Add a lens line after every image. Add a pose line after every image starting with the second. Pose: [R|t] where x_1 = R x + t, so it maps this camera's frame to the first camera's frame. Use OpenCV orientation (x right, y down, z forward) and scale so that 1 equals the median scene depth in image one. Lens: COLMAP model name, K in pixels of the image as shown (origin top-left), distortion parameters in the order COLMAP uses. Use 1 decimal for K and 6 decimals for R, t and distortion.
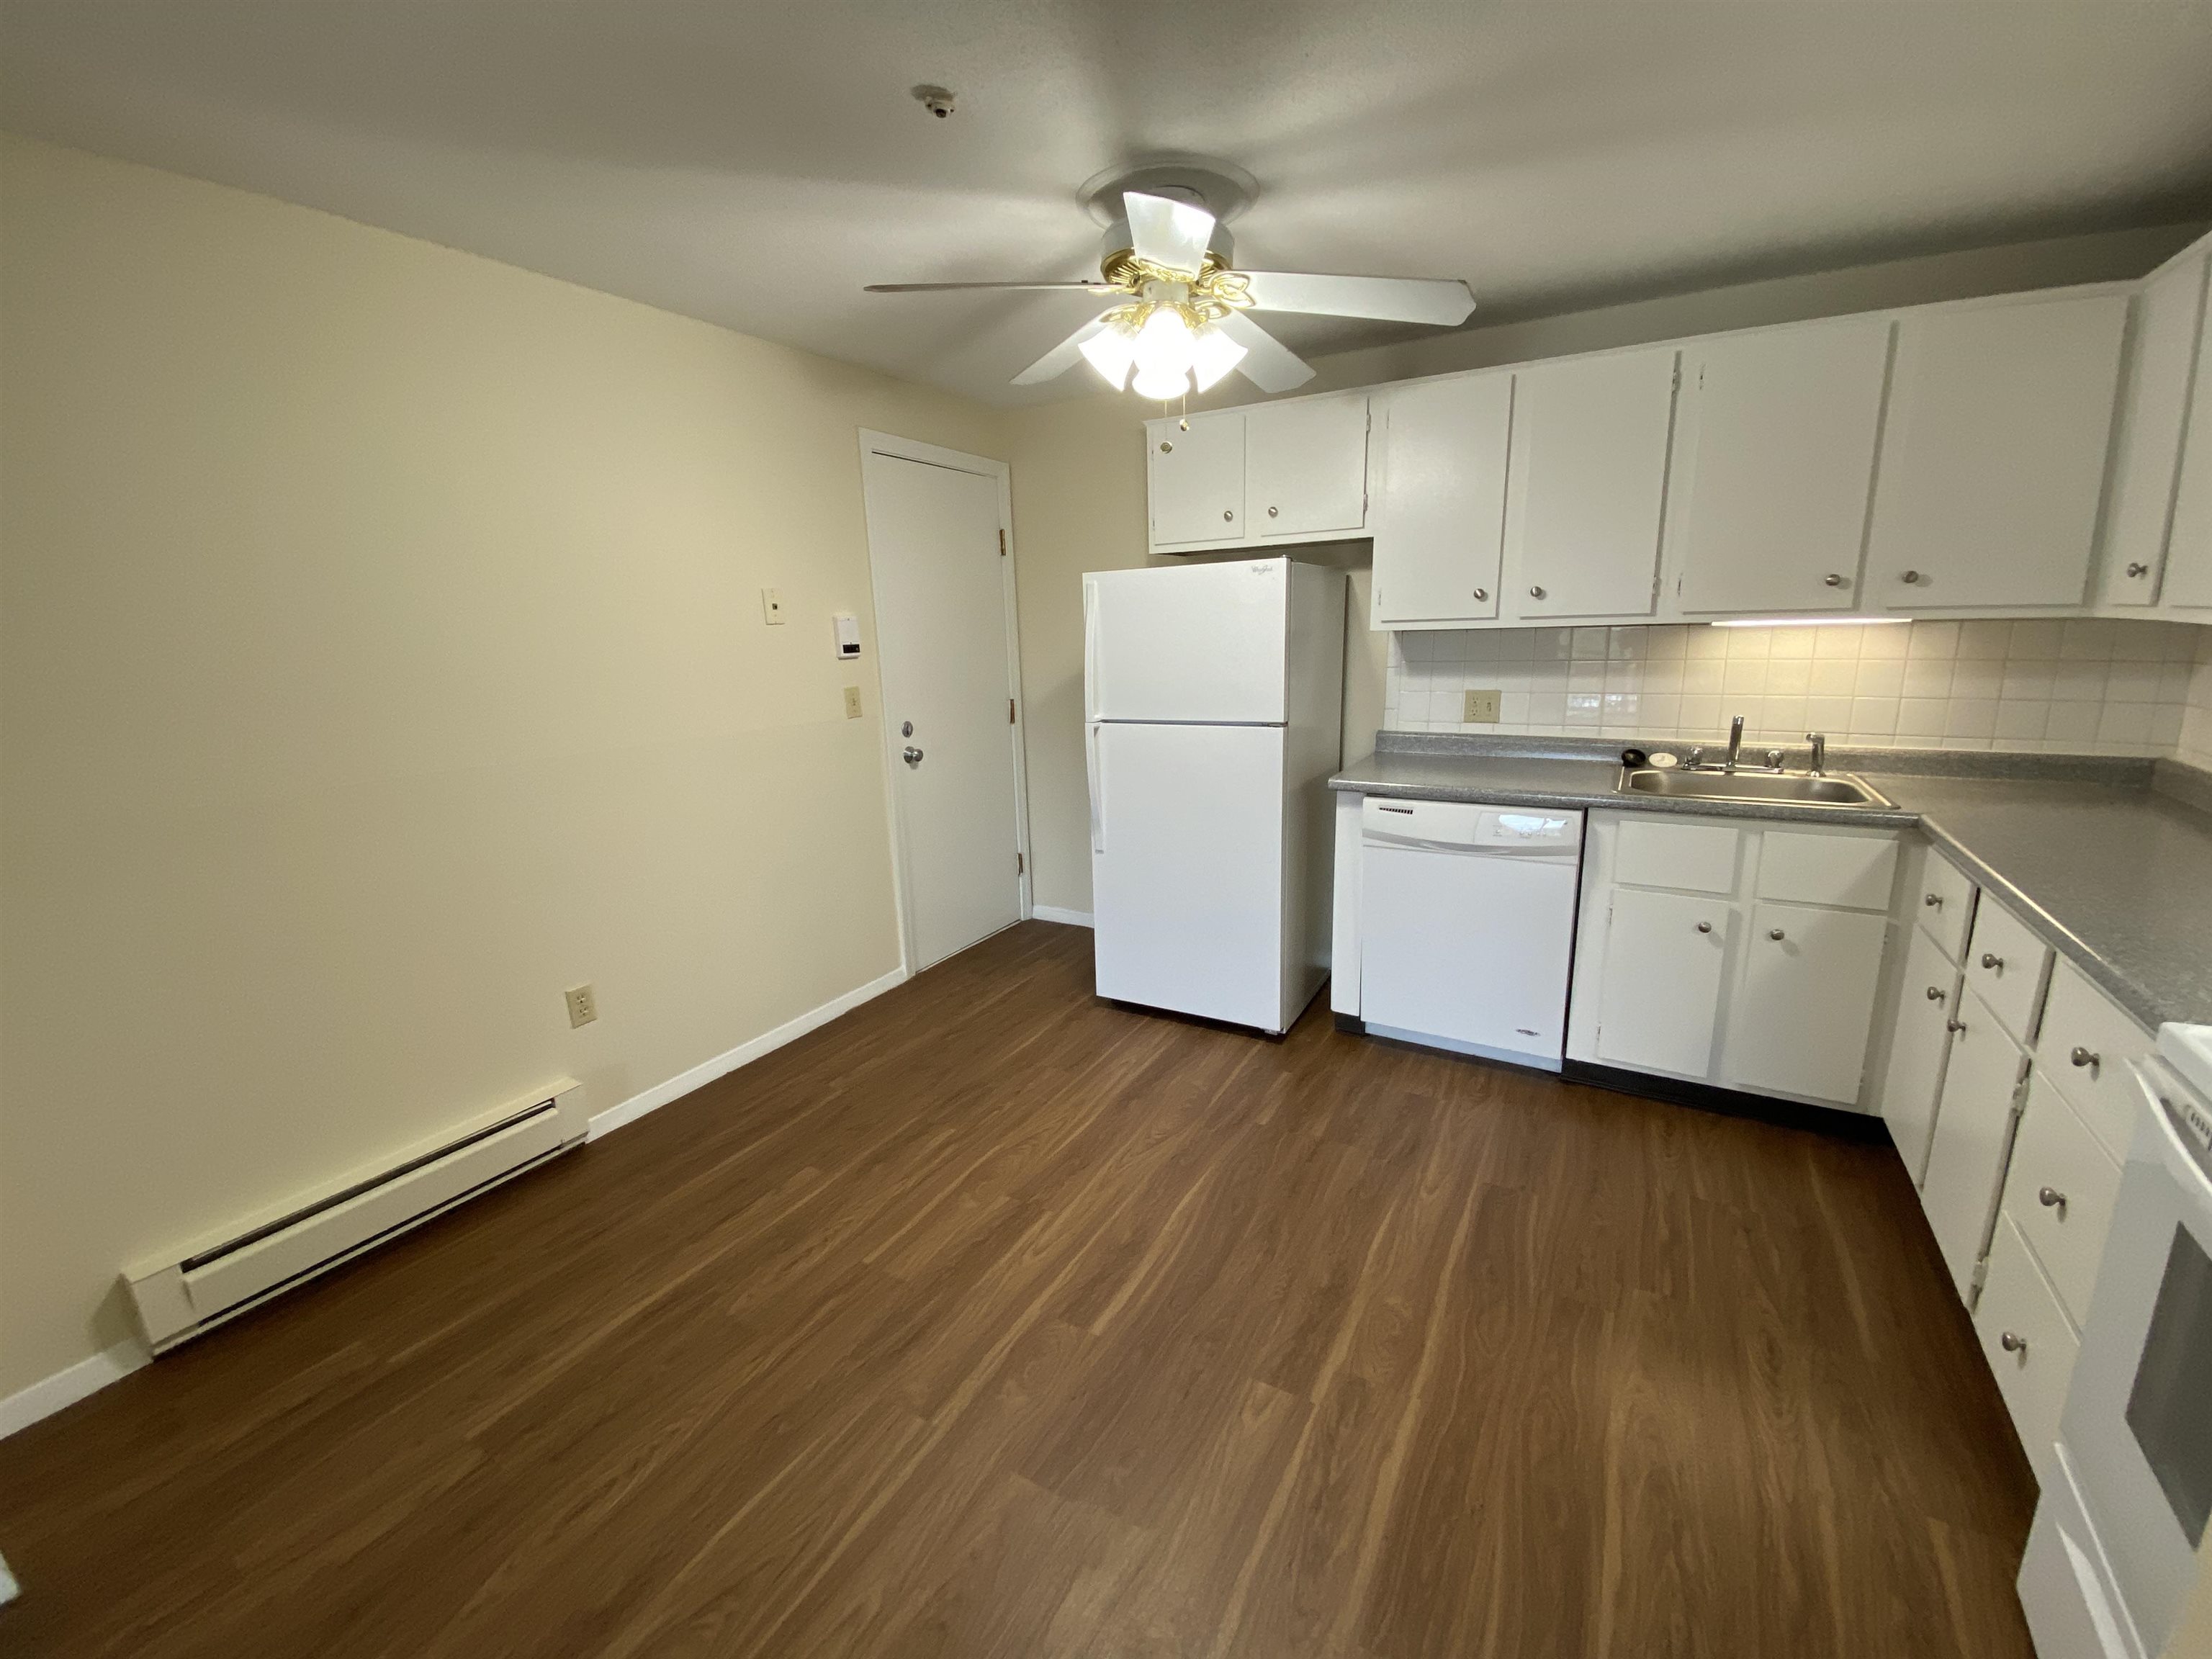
lens RADIAL K [[878.2, 0, 1106.0], [0, 878.2, 829.5], [0, 0, 1]] dist [0.012821, -0.016115]
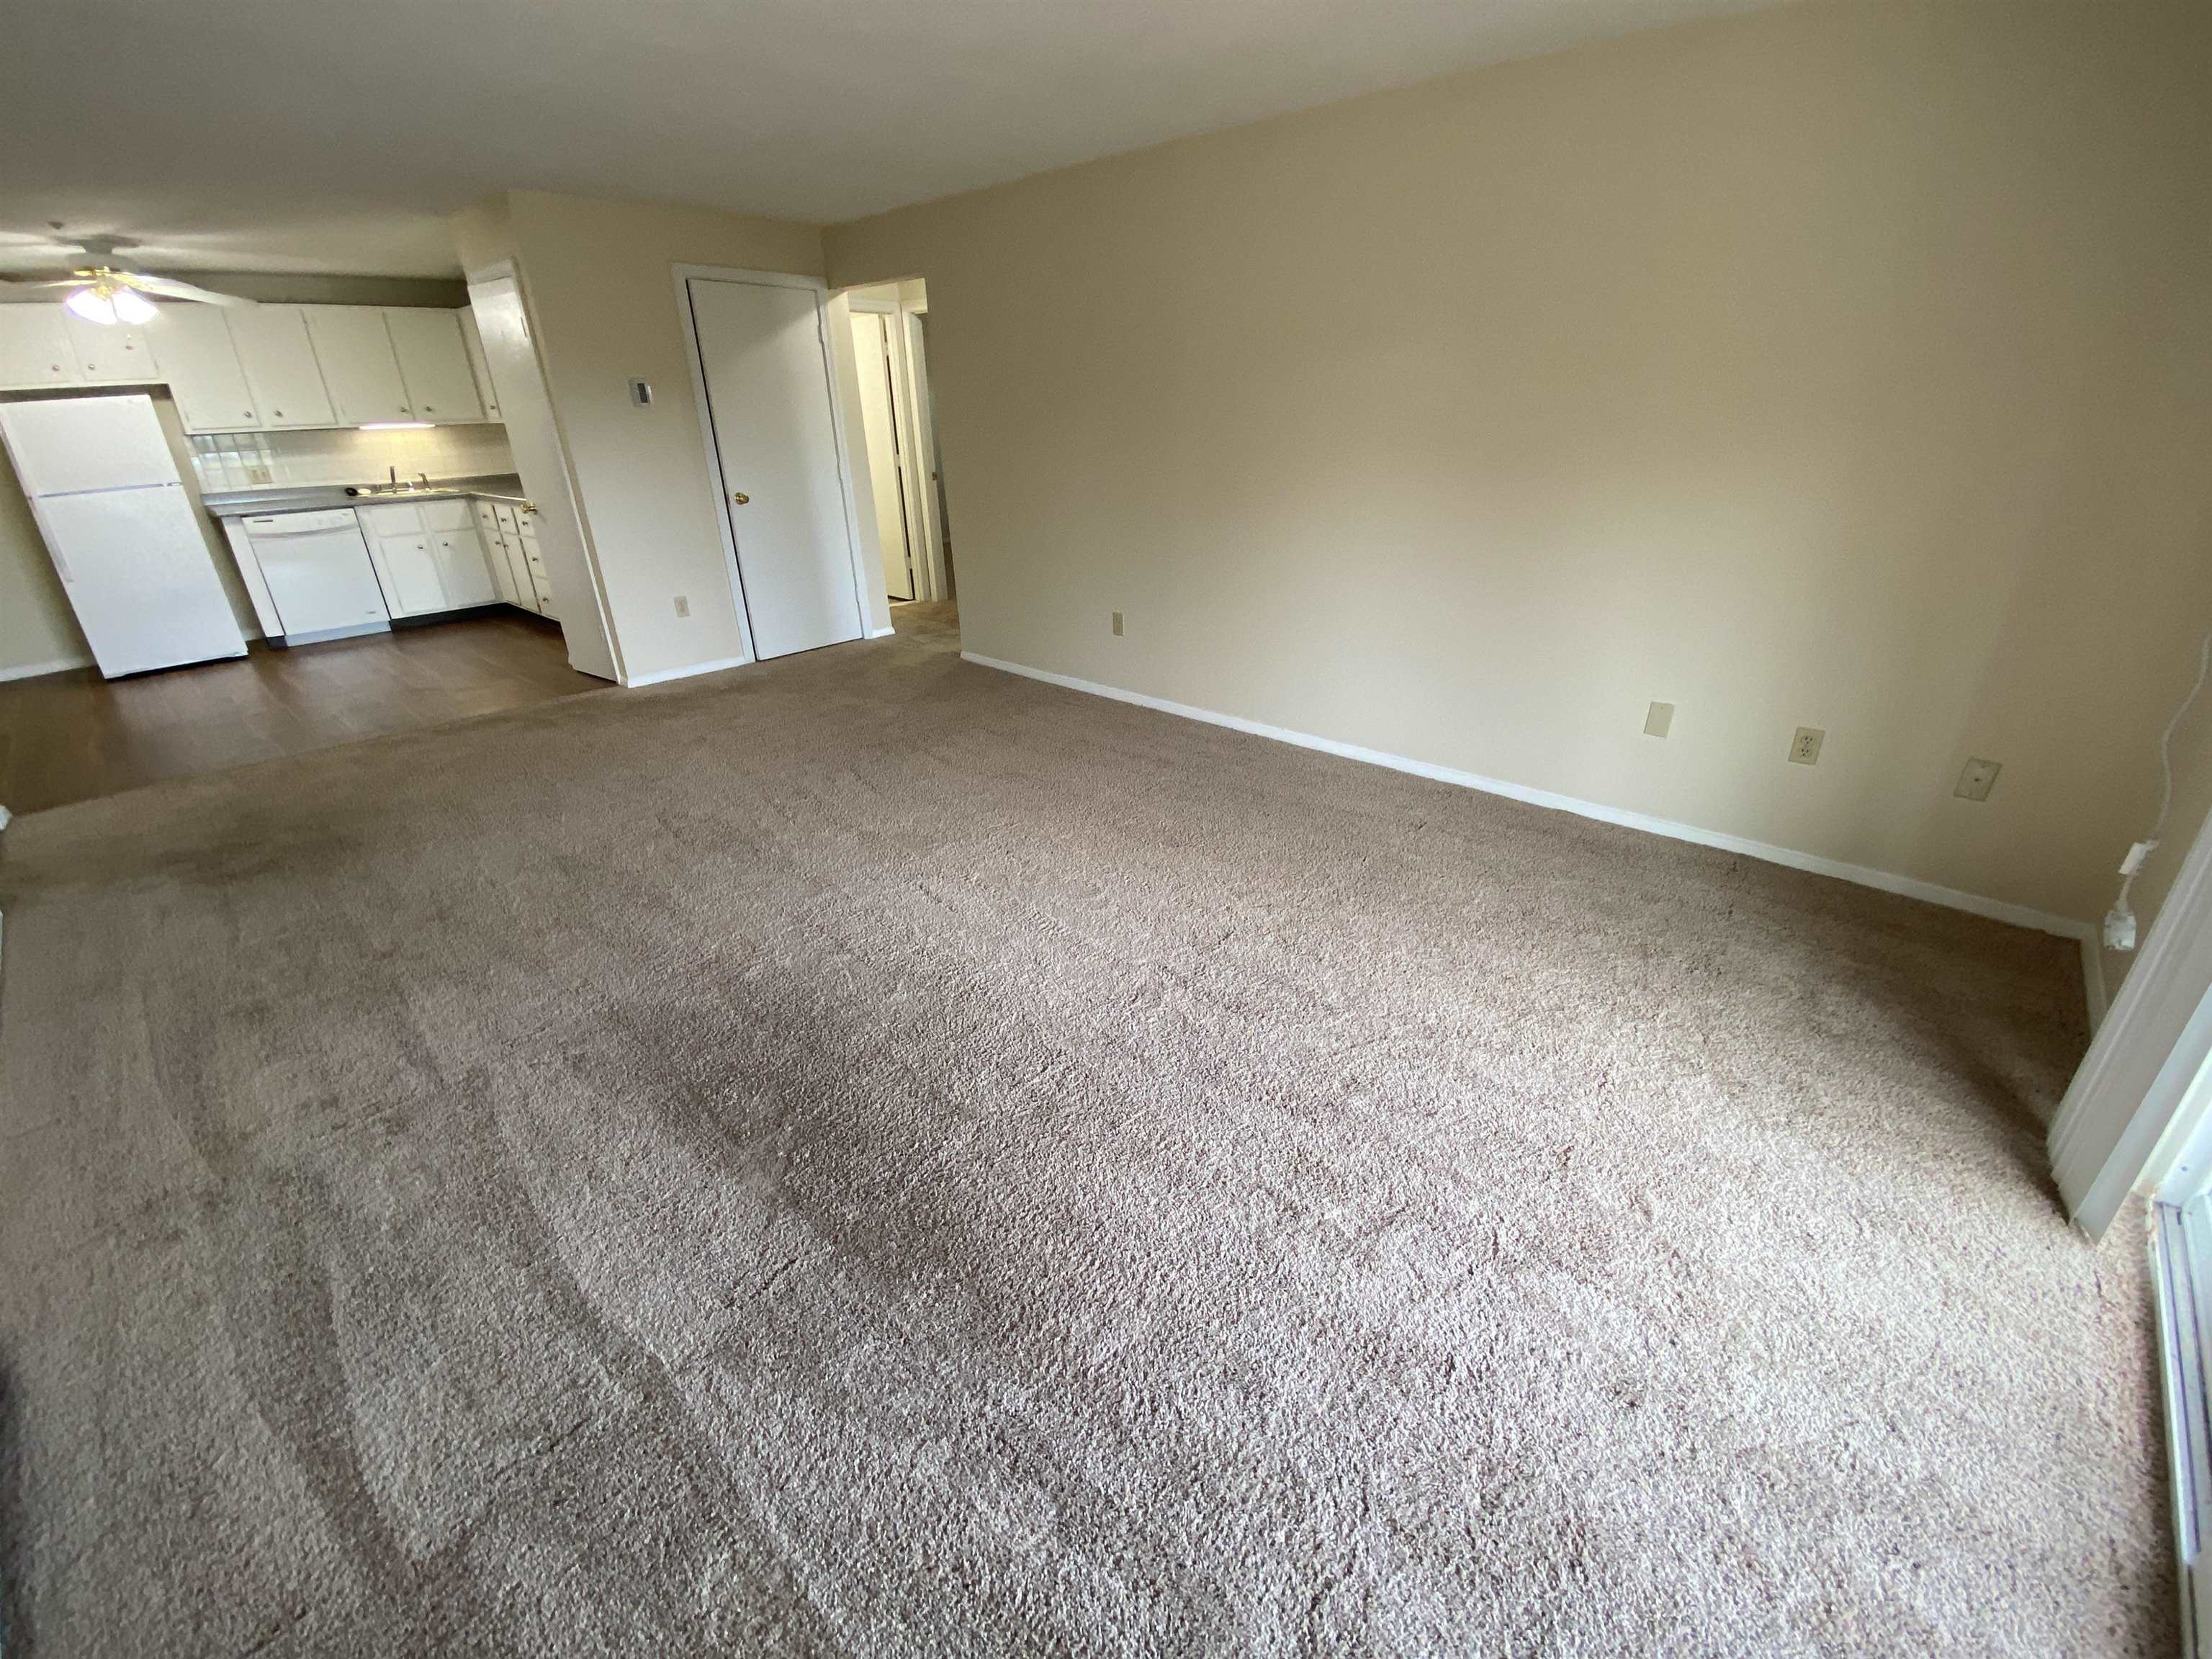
lens RADIAL K [[882.2, 0, 1128.1], [0, 882.2, 827.2], [0, 0, 1]] dist [0.000592, -0.013232]
pose [[0.186252, -0.388386, 0.902478, -1.359691], [0.224157, 0.911123, 0.345845, 0.369478], [-0.956590, 0.137883, 0.256758, -1.335540]]
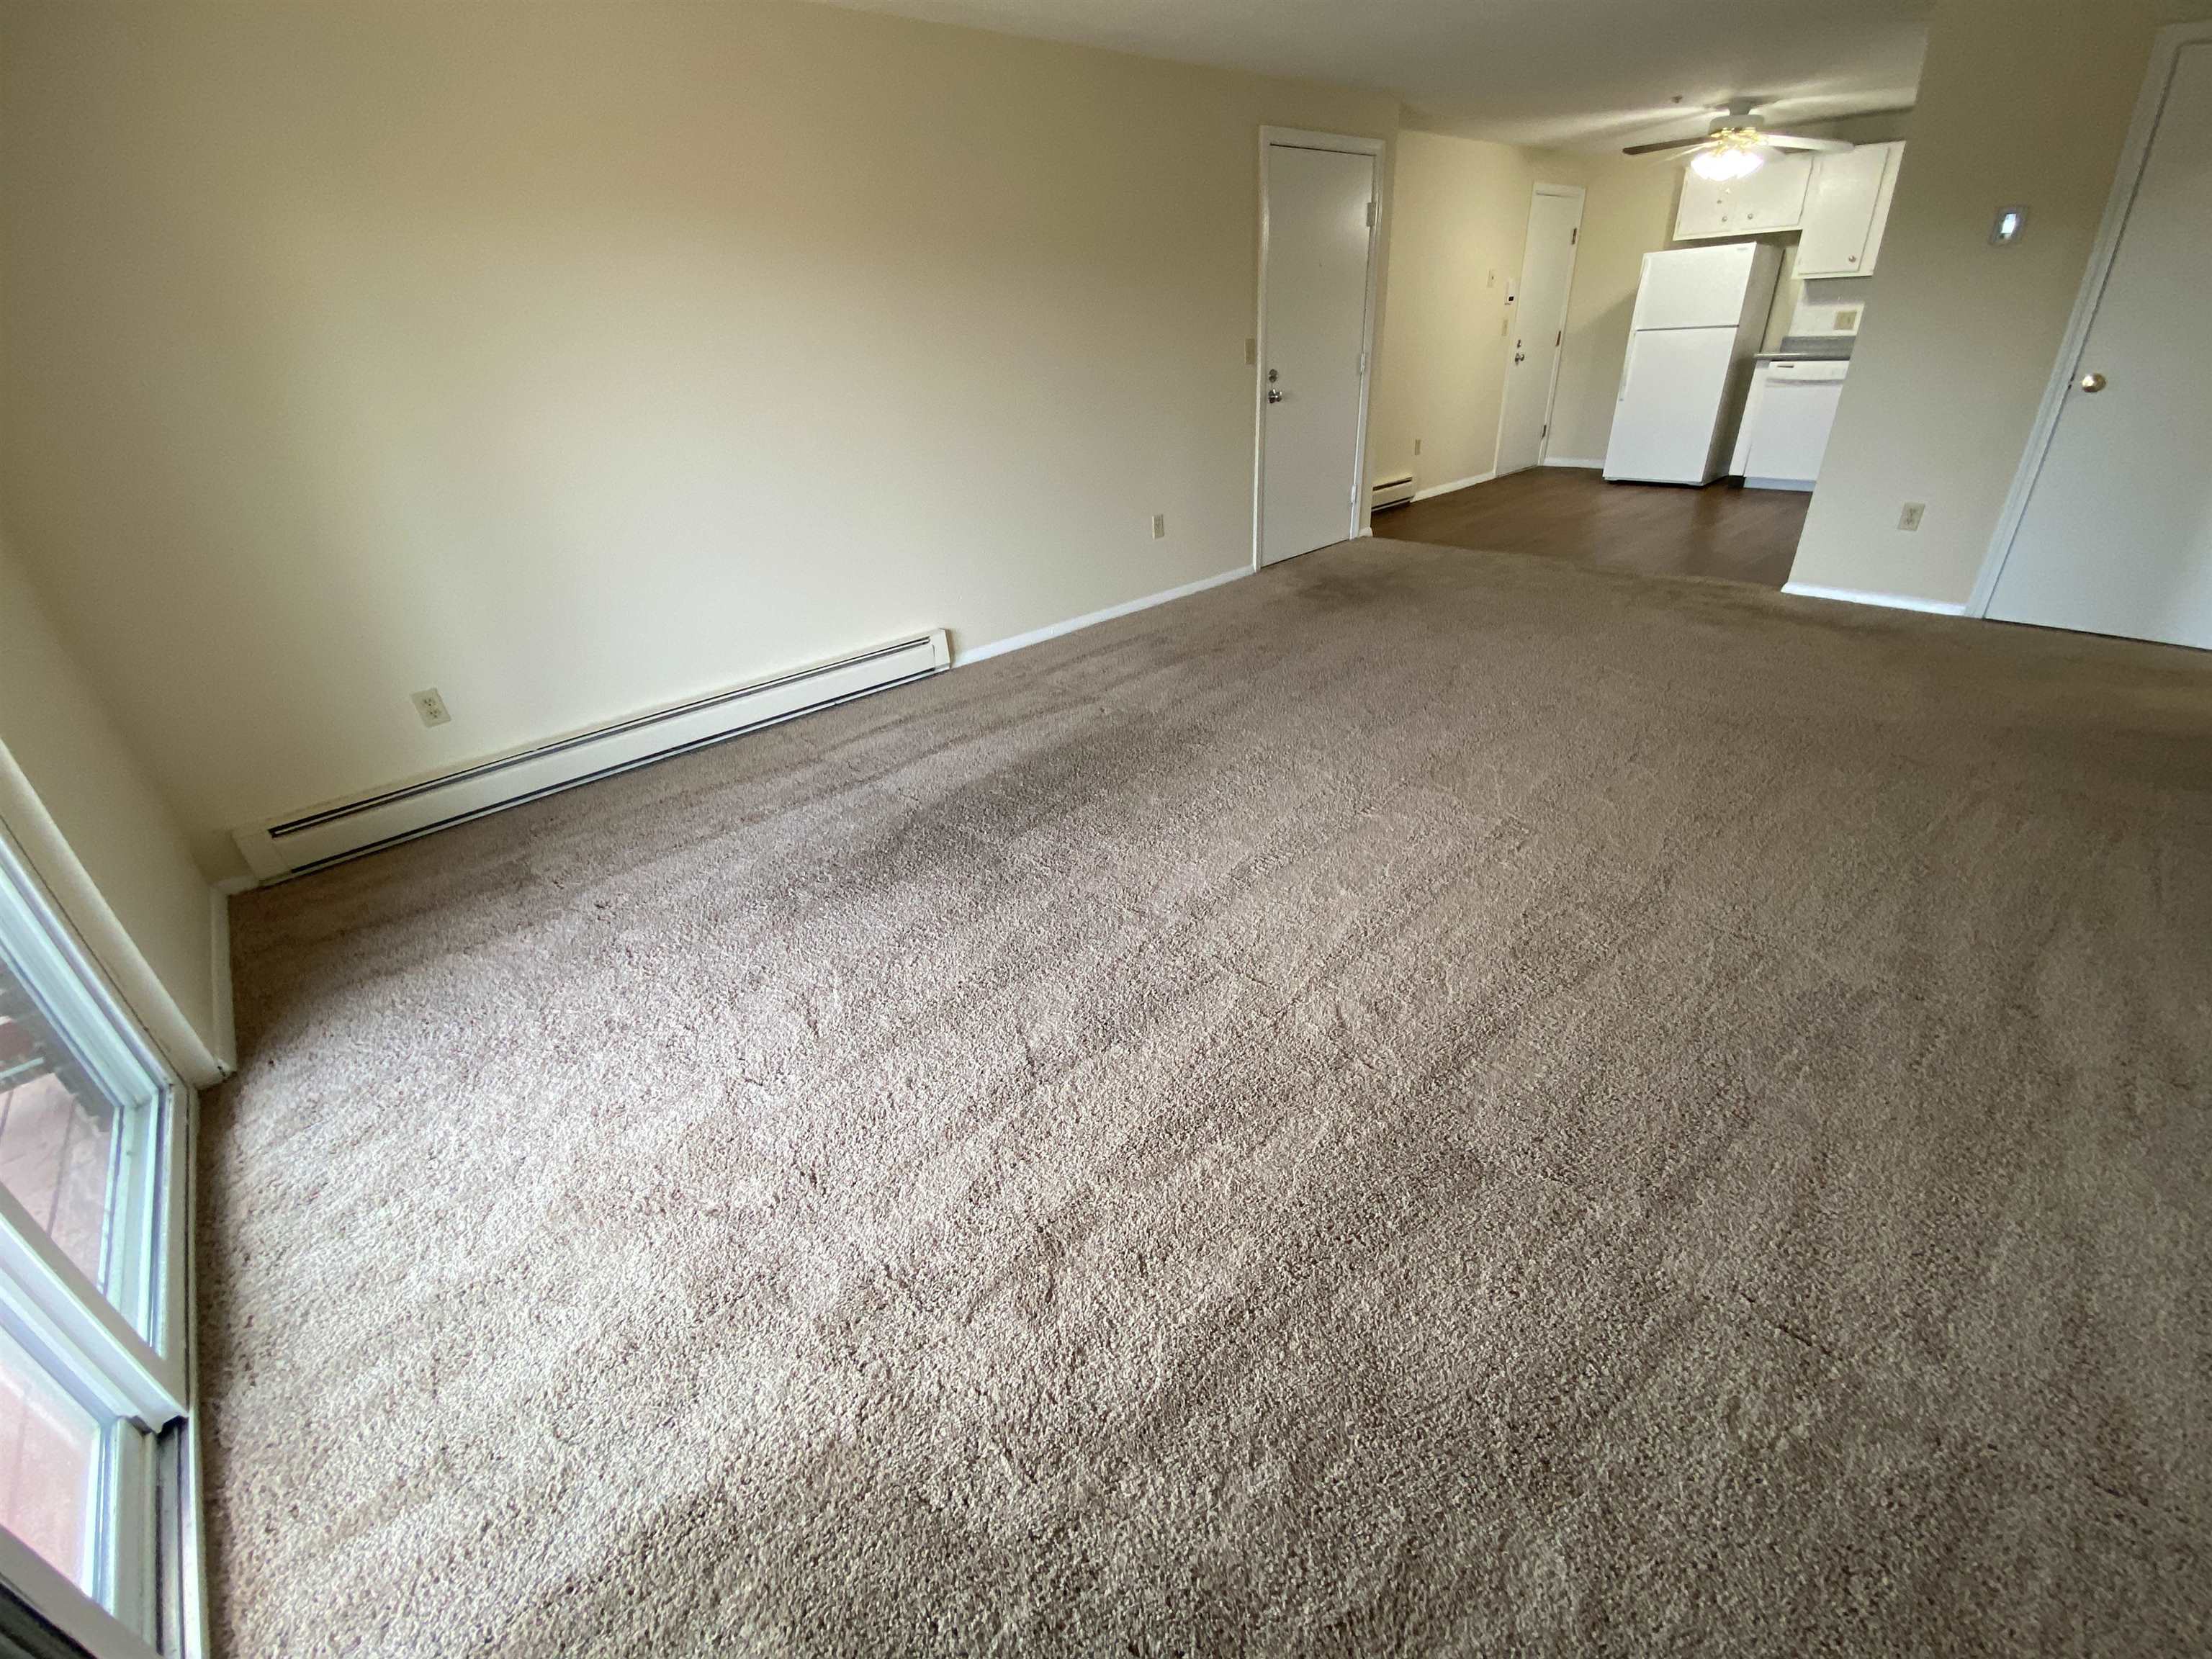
lens RADIAL K [[895.8, 0, 1111.6], [0, 895.8, 827.2], [0, 0, 1]] dist [0.028795, -0.026018]
pose [[0.955115, 0.119229, -0.271183, -0.524762], [-0.037212, 0.956467, 0.289459, 0.477268], [0.293889, -0.266376, 0.917972, -1.844465]]
